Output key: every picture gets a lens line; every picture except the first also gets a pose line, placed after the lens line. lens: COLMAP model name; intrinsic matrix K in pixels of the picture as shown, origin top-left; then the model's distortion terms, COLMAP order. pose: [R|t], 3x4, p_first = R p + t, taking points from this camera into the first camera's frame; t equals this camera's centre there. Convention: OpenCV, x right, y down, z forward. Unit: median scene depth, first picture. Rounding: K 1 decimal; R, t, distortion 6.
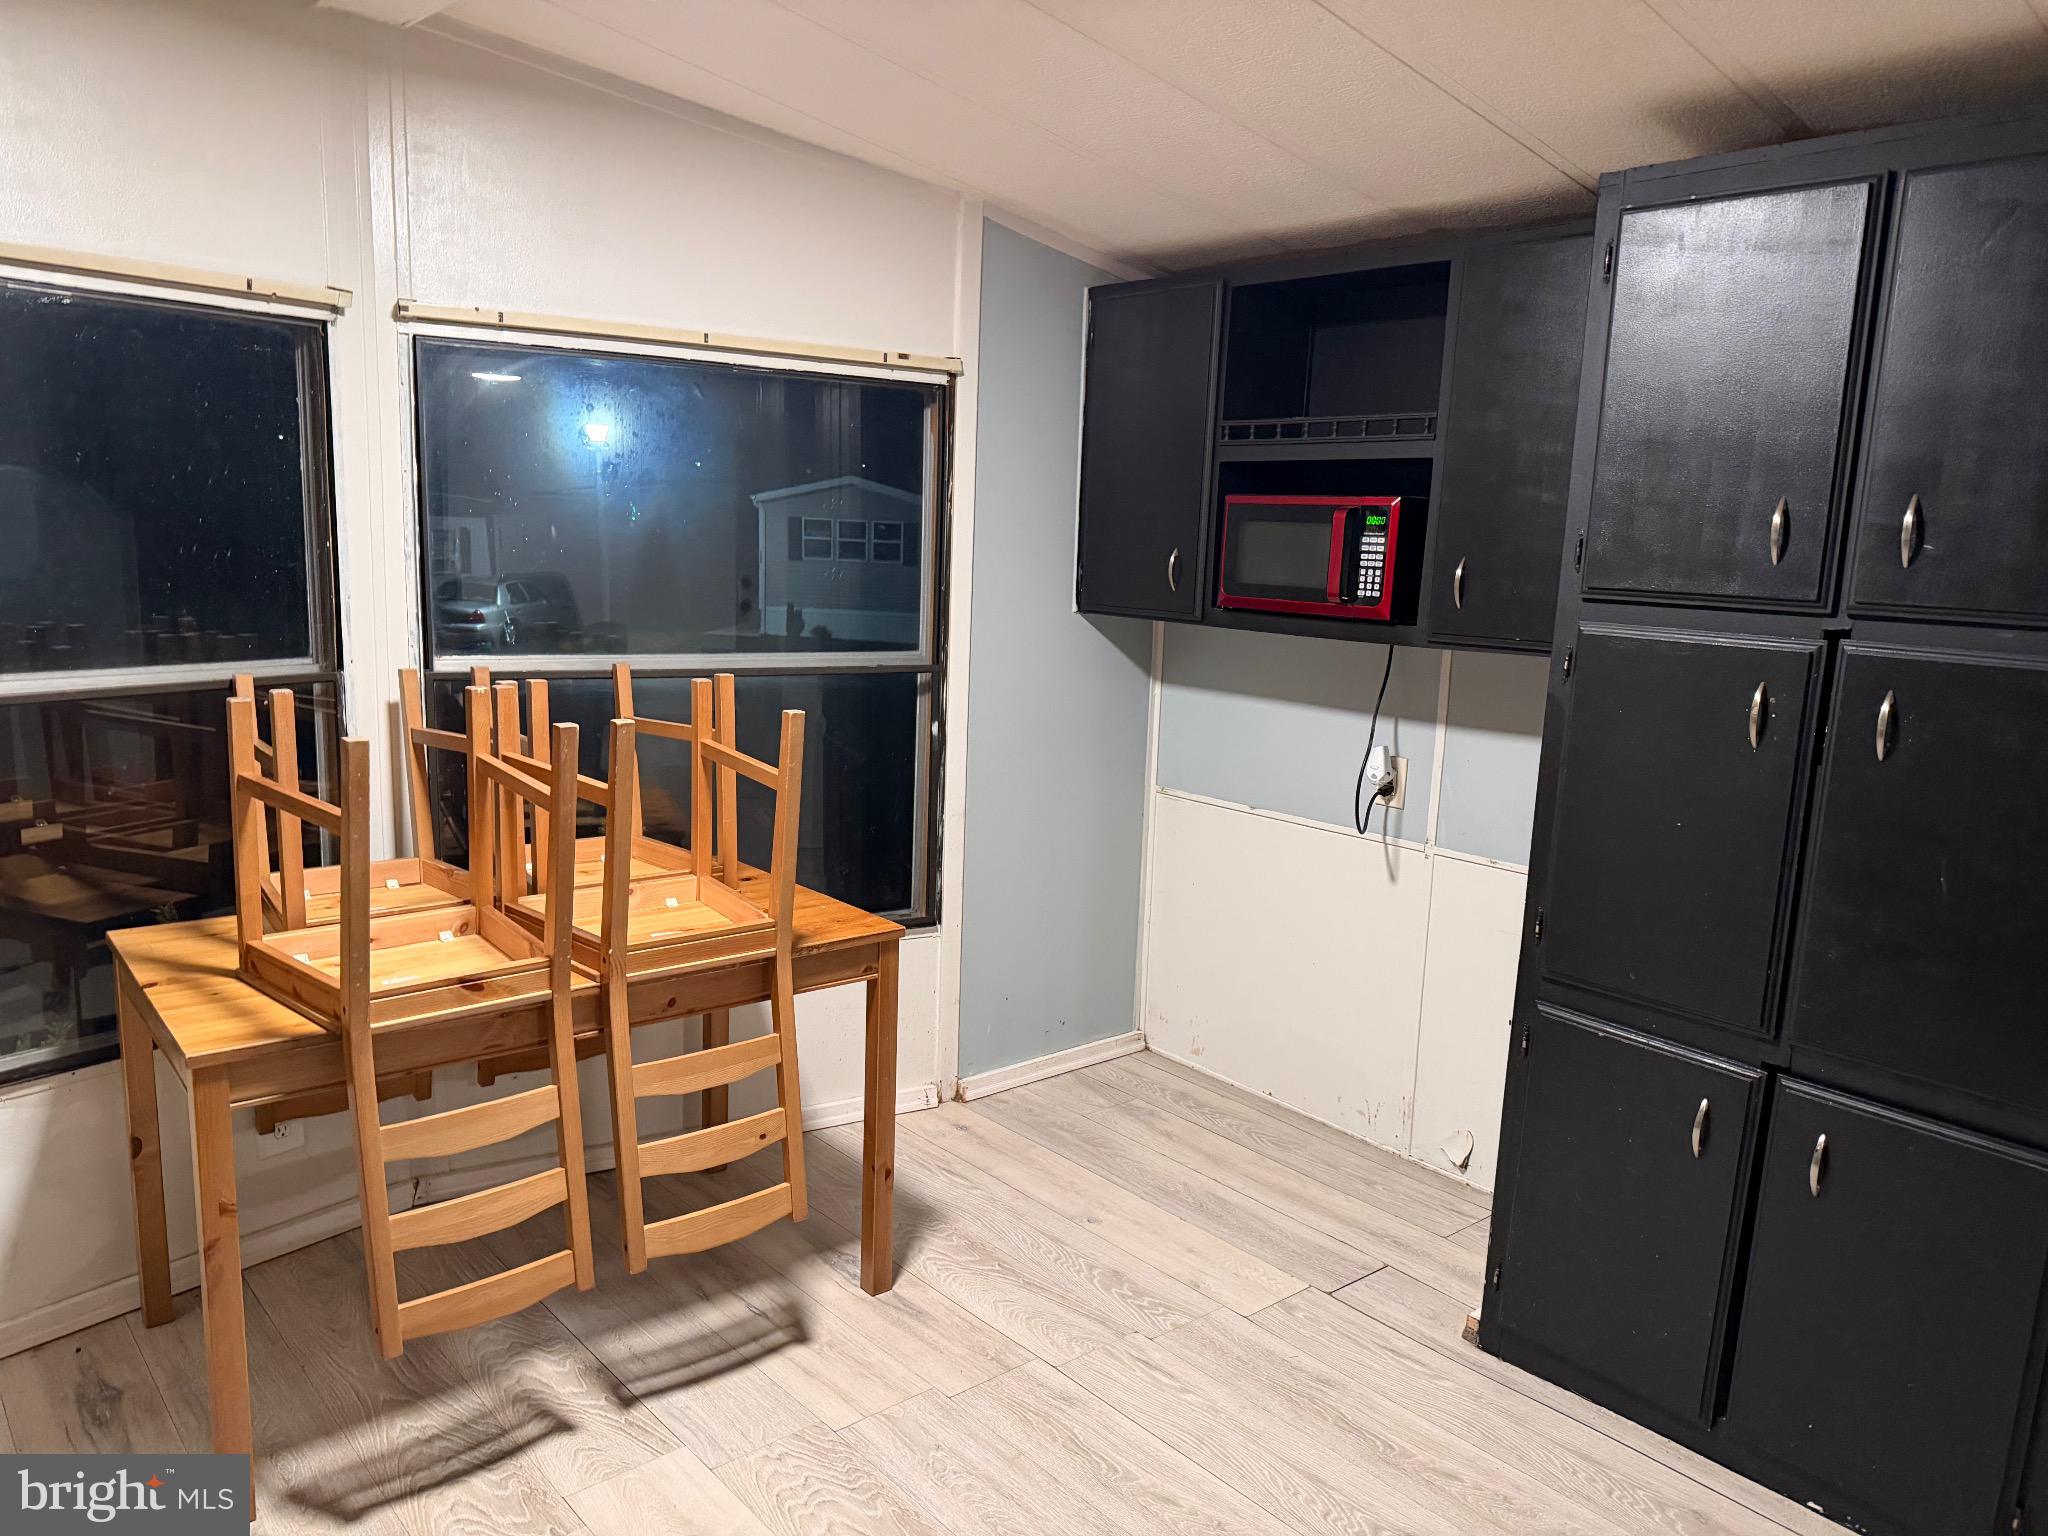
lens RADIAL K [[1432.3, 0, 1029.3], [0, 1432.3, 757.7], [0, 0, 1]] dist [0.038004, -0.038387]
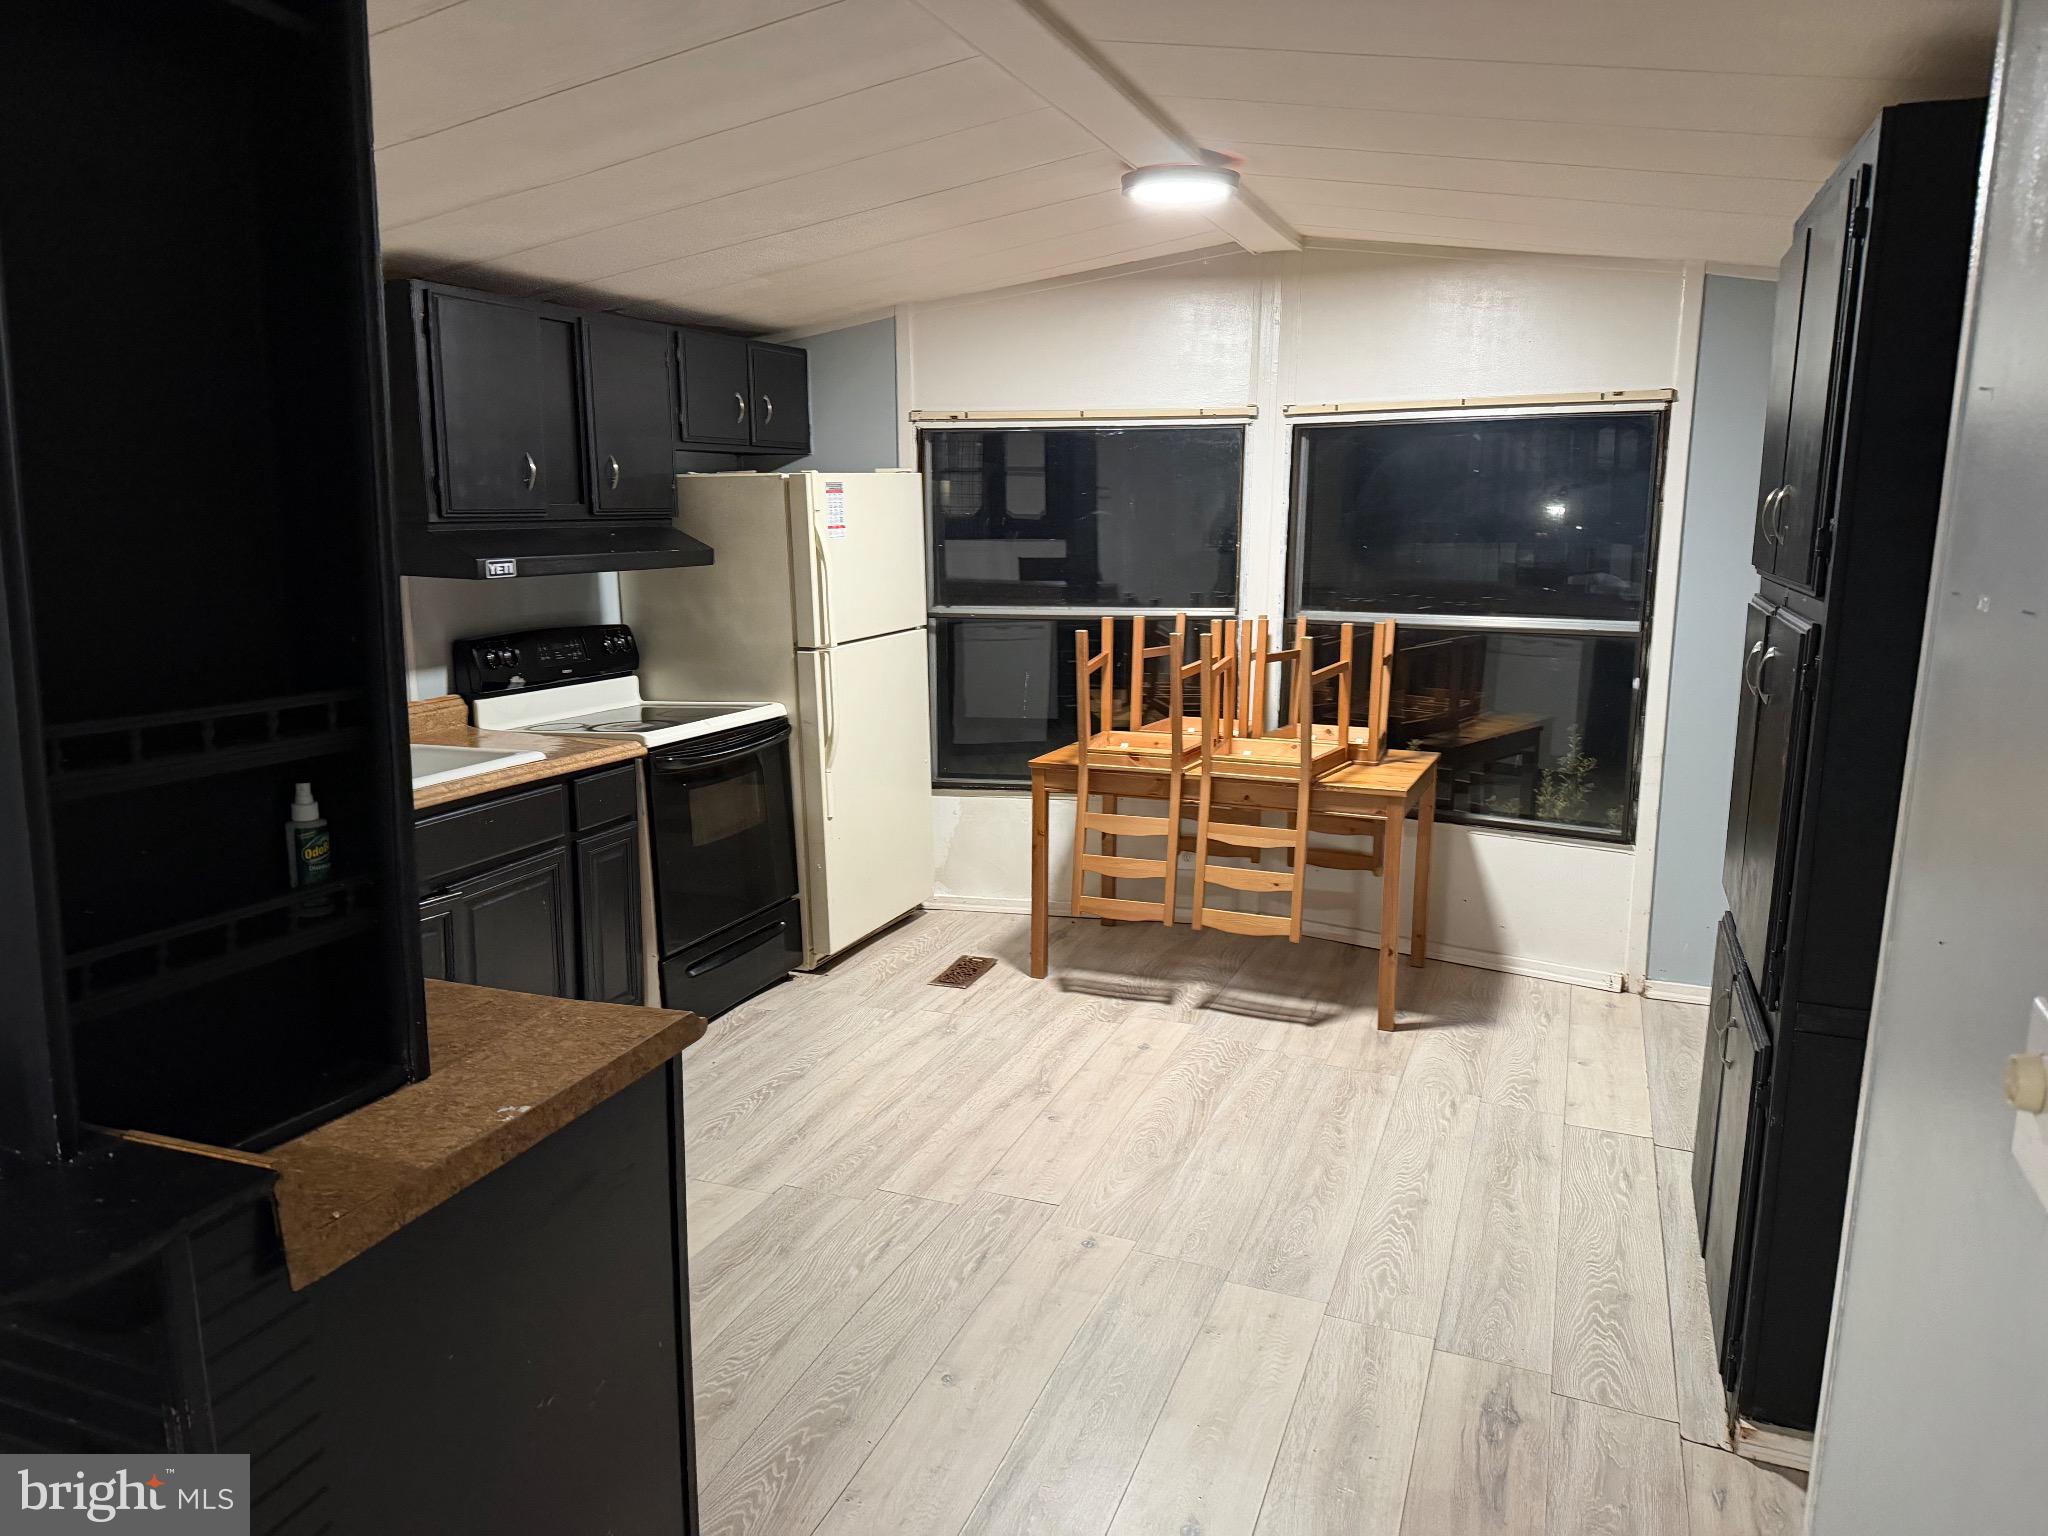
lens RADIAL K [[1432.3, 0, 1018.6], [0, 1432.3, 770.3], [0, 0, 1]] dist [0.038004, -0.038387]
pose [[0.451131, 0.120832, -0.884240, 1.116170], [-0.127456, 0.989359, 0.070170, 0.045881], [0.883310, 0.081046, 0.461731, -0.070414]]
